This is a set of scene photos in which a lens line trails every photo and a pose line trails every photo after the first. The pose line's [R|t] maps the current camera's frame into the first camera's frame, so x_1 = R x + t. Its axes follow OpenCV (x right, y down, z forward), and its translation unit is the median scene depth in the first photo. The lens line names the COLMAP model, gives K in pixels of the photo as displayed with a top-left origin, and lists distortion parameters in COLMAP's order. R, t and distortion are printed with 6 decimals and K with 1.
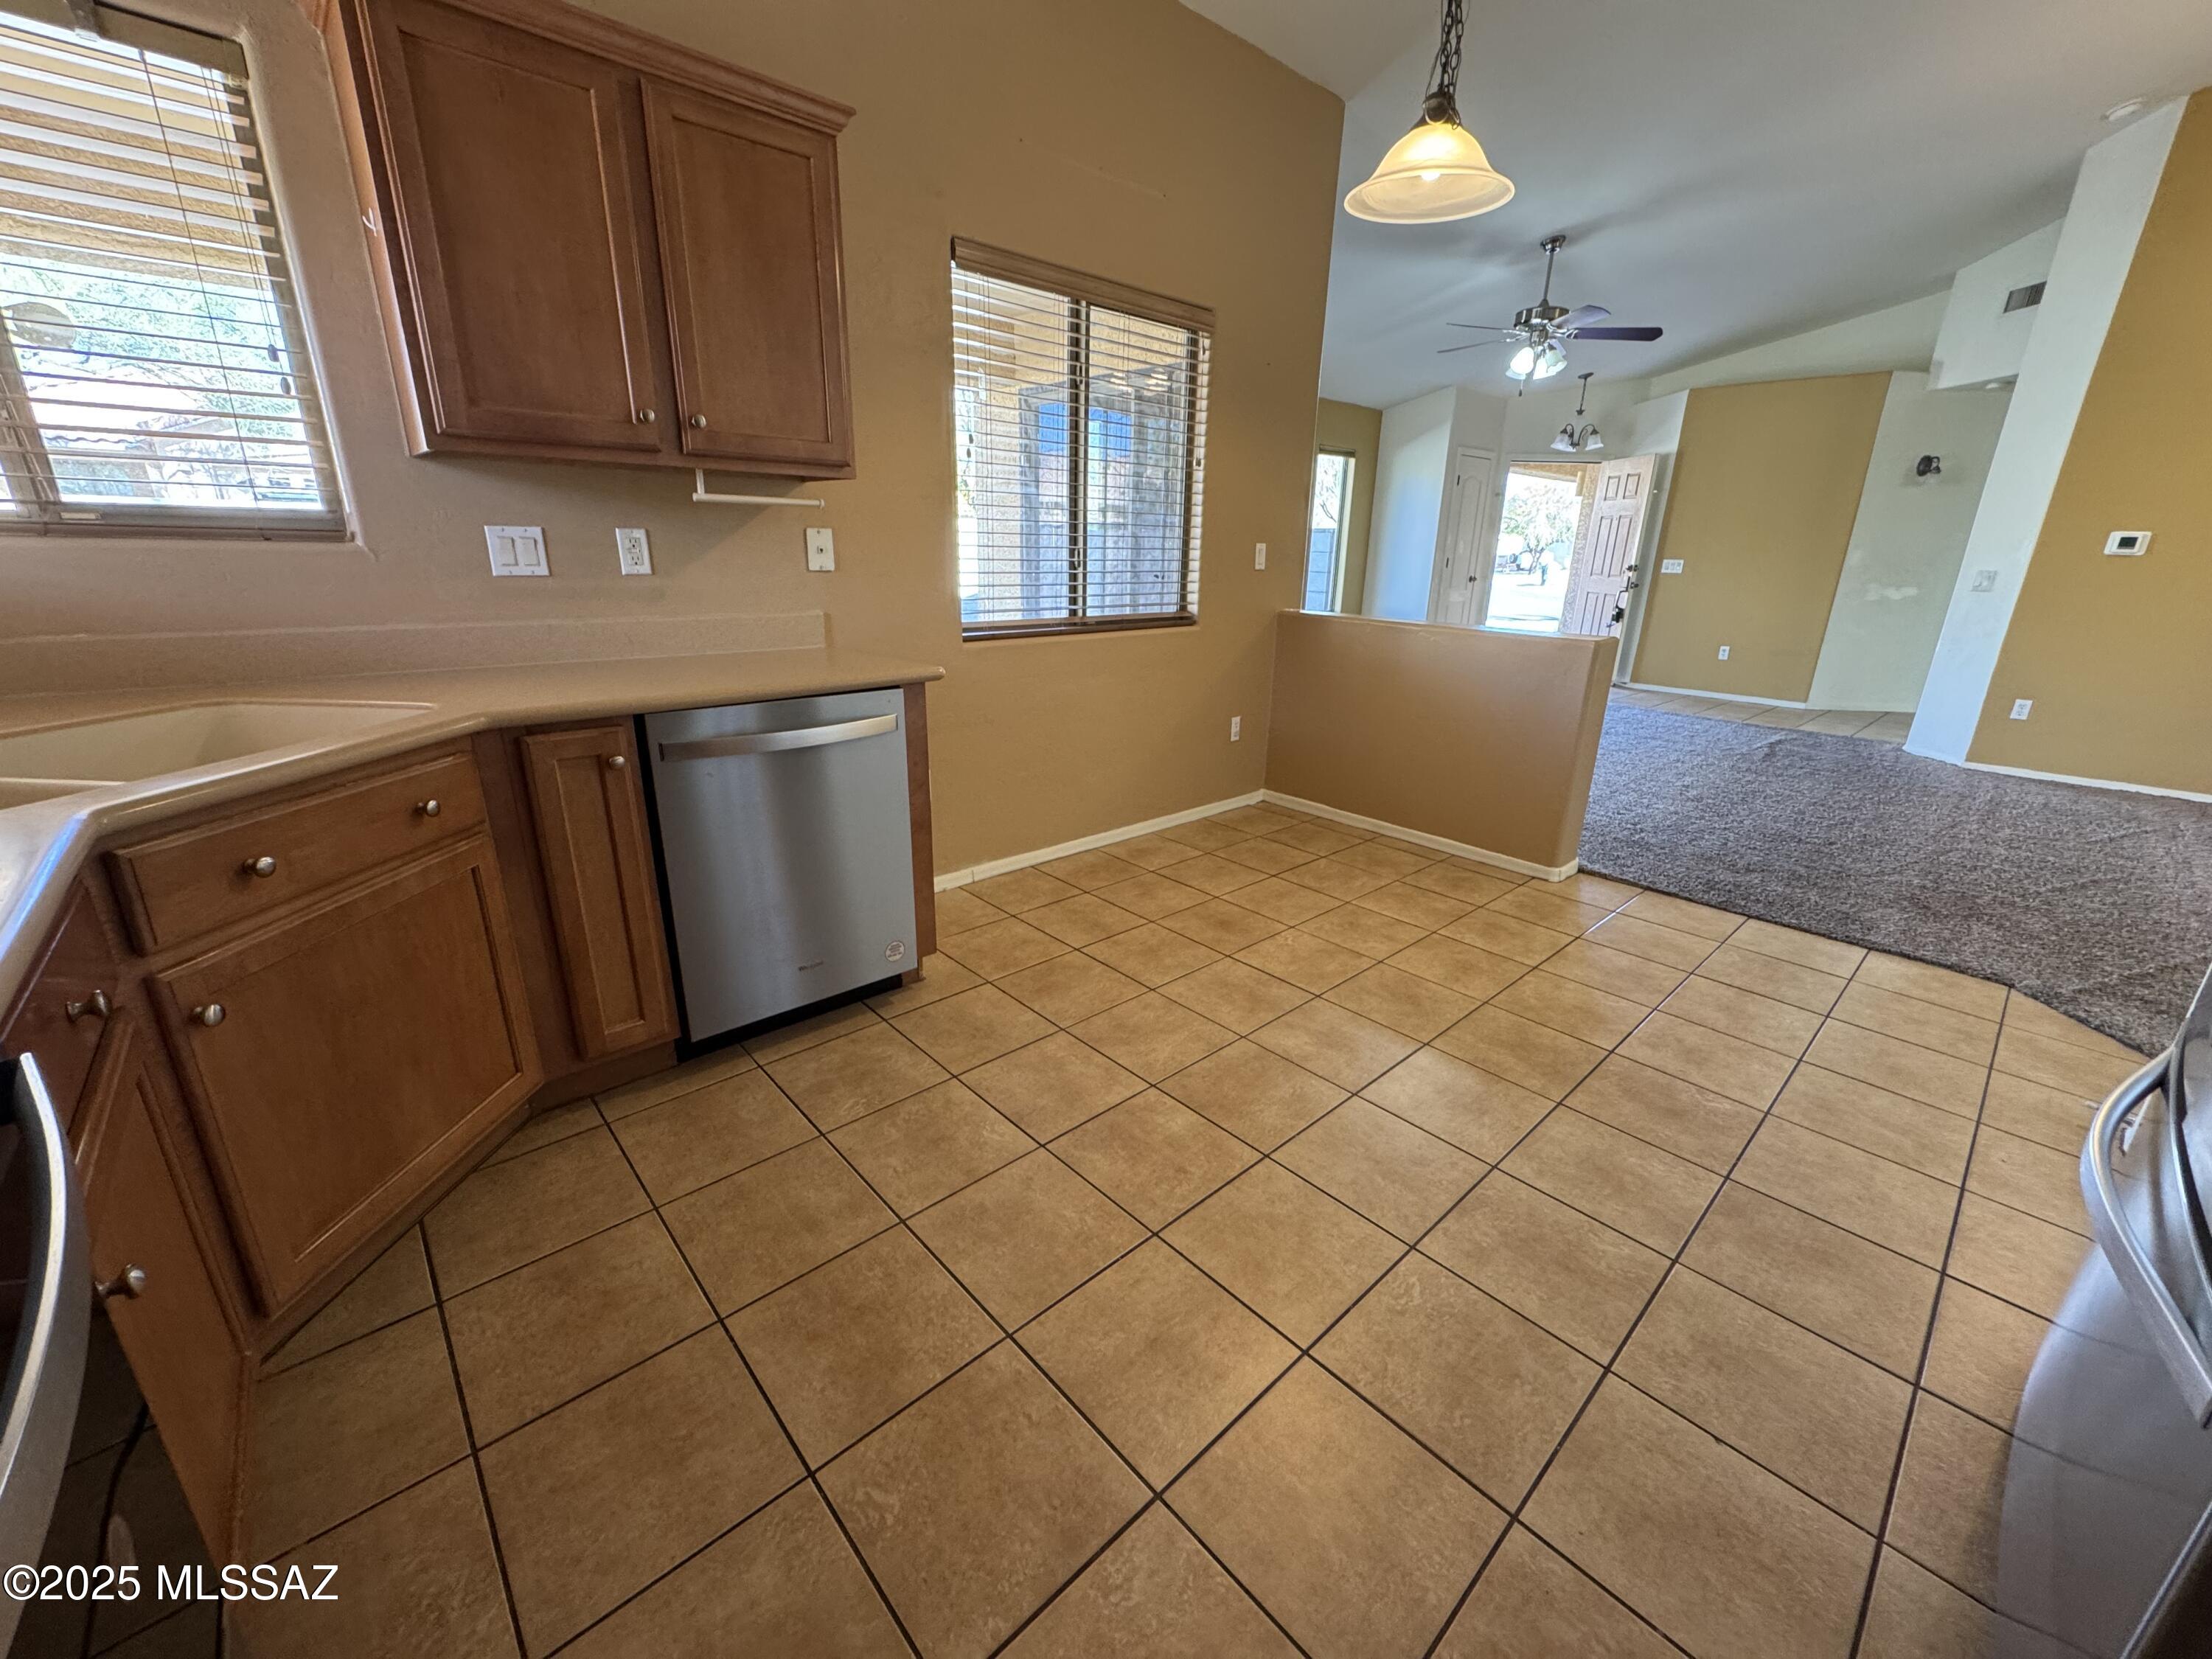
lens RADIAL K [[877.9, 0, 1107.8], [0, 877.9, 827.6], [0, 0, 1]] dist [-0.004527, 0.000508]
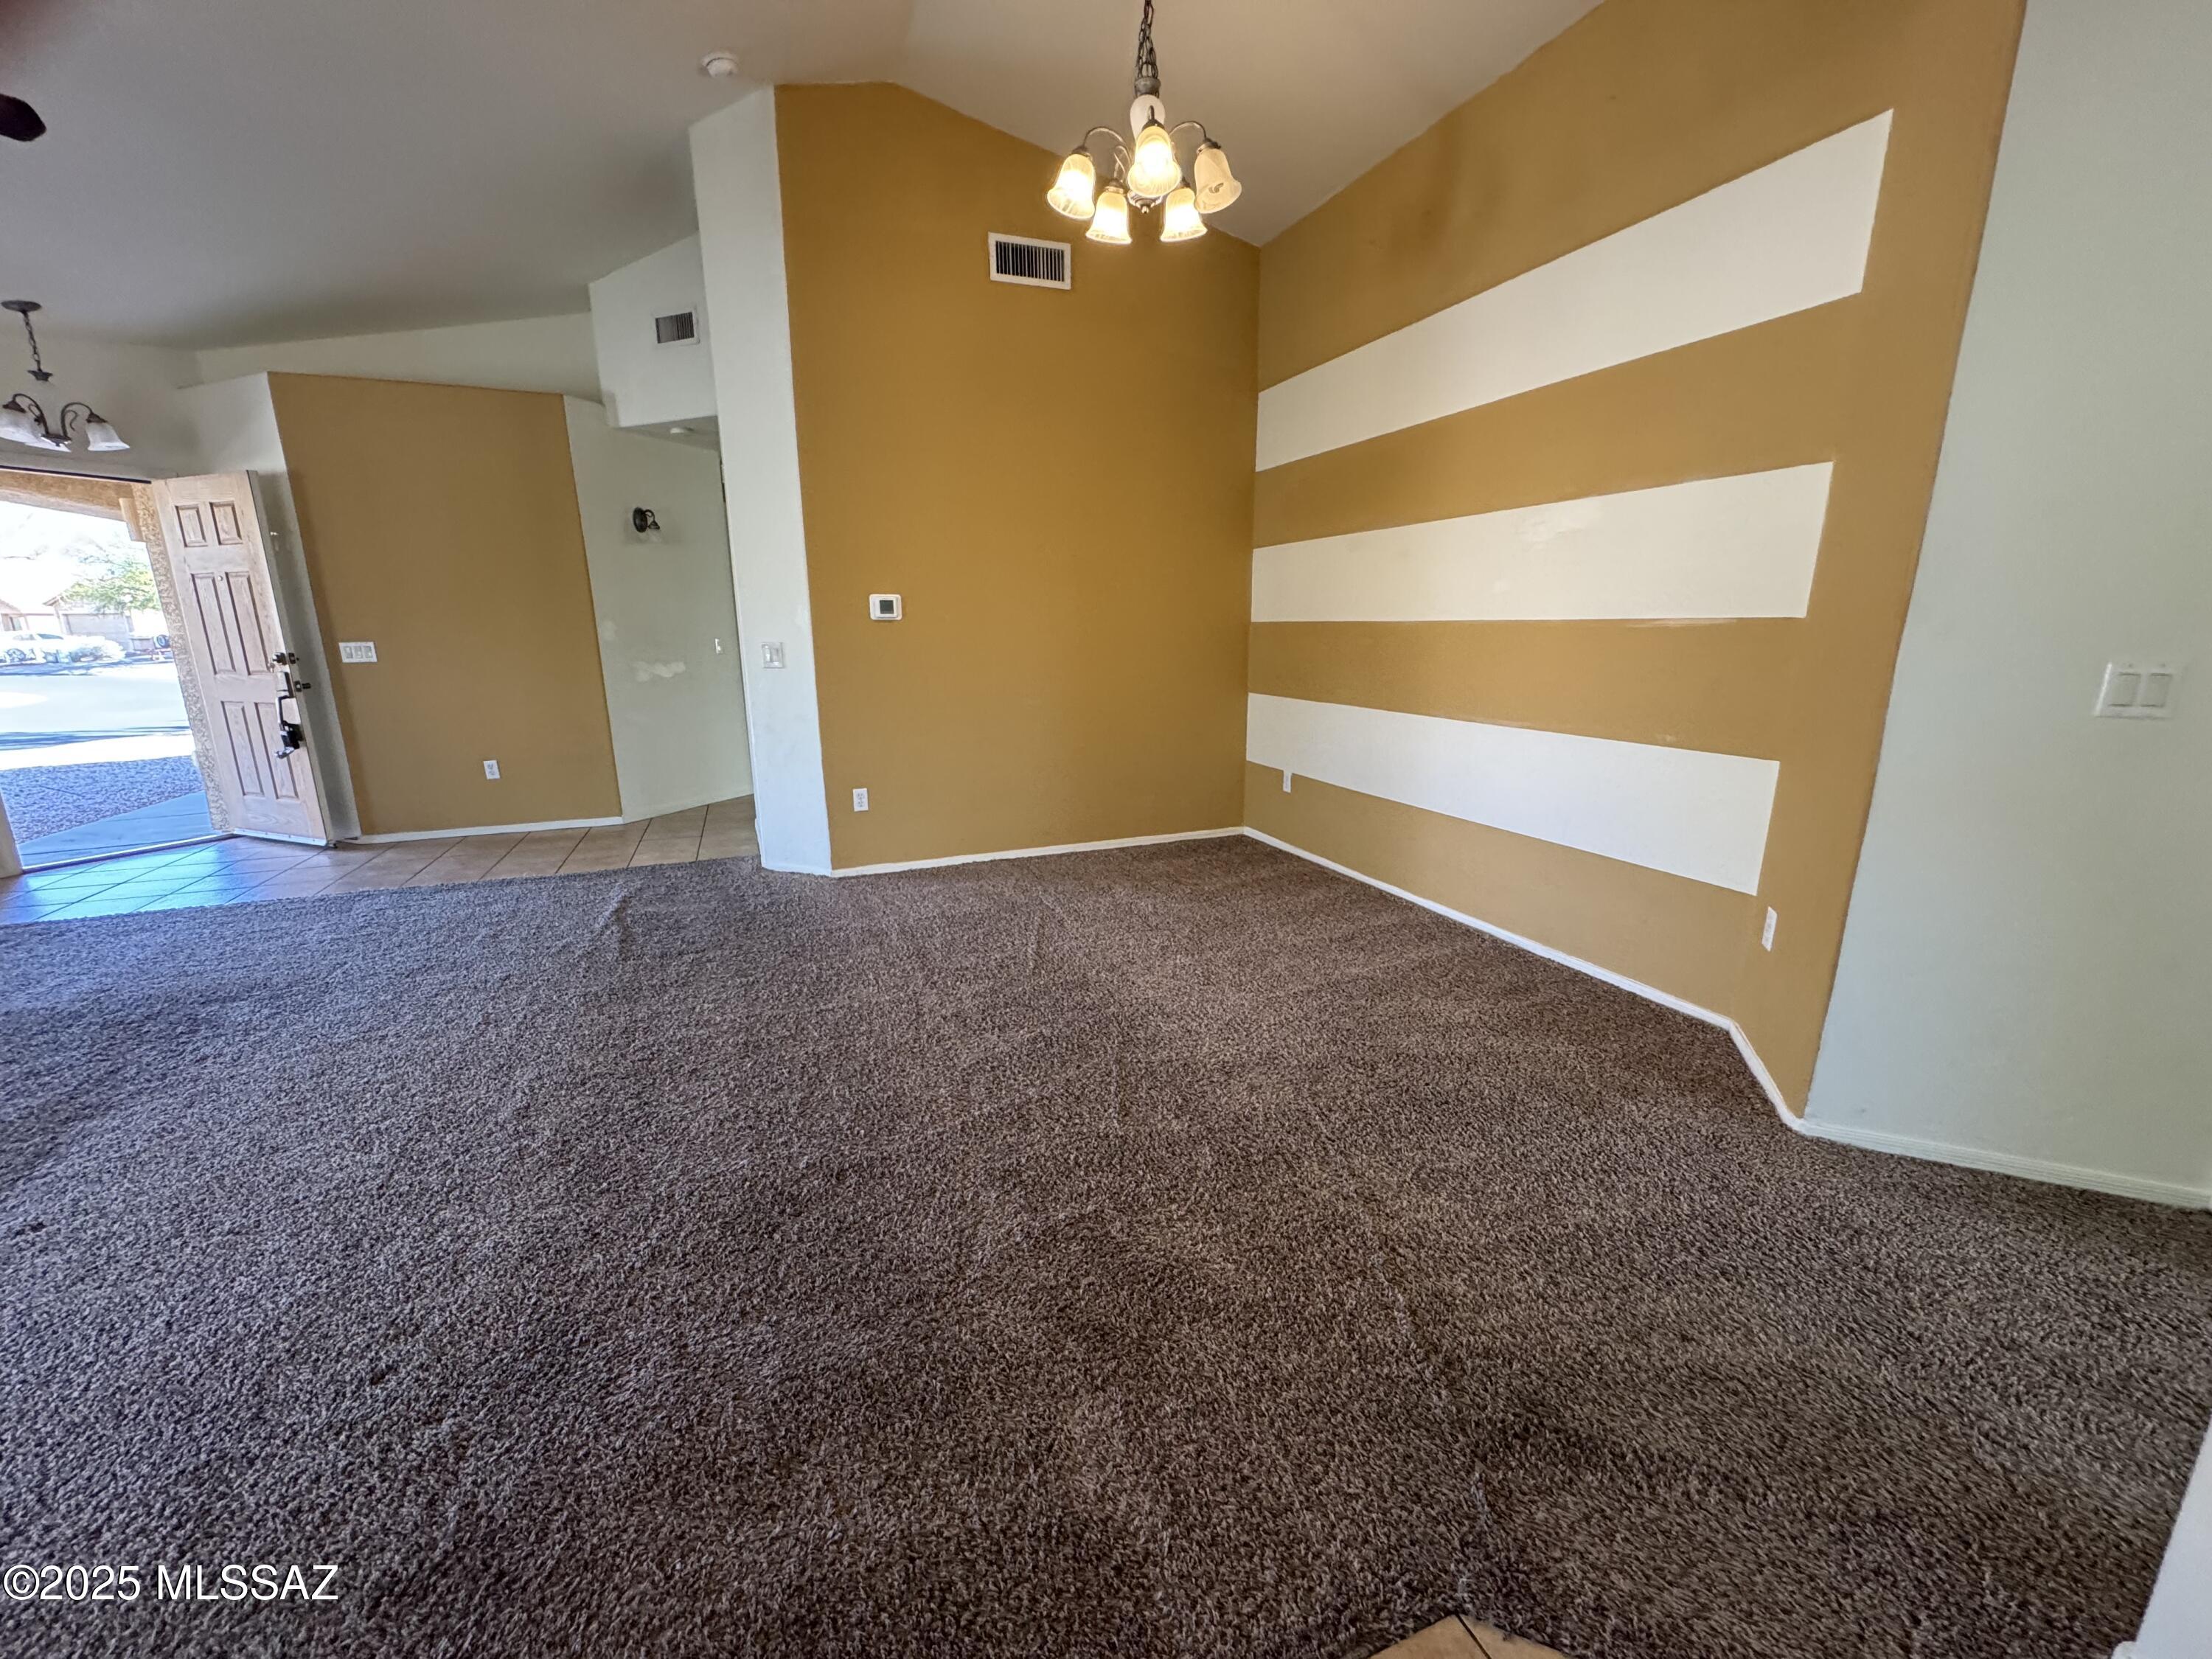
lens RADIAL K [[877.9, 0, 1106.8], [0, 877.9, 830.4], [0, 0, 1]] dist [-0.004527, 0.000508]
pose [[0.343220, -0.237260, 0.908795, 0.250111], [0.303802, 0.943601, 0.131611, -0.106425], [-0.888766, 0.230922, 0.395942, 0.331294]]
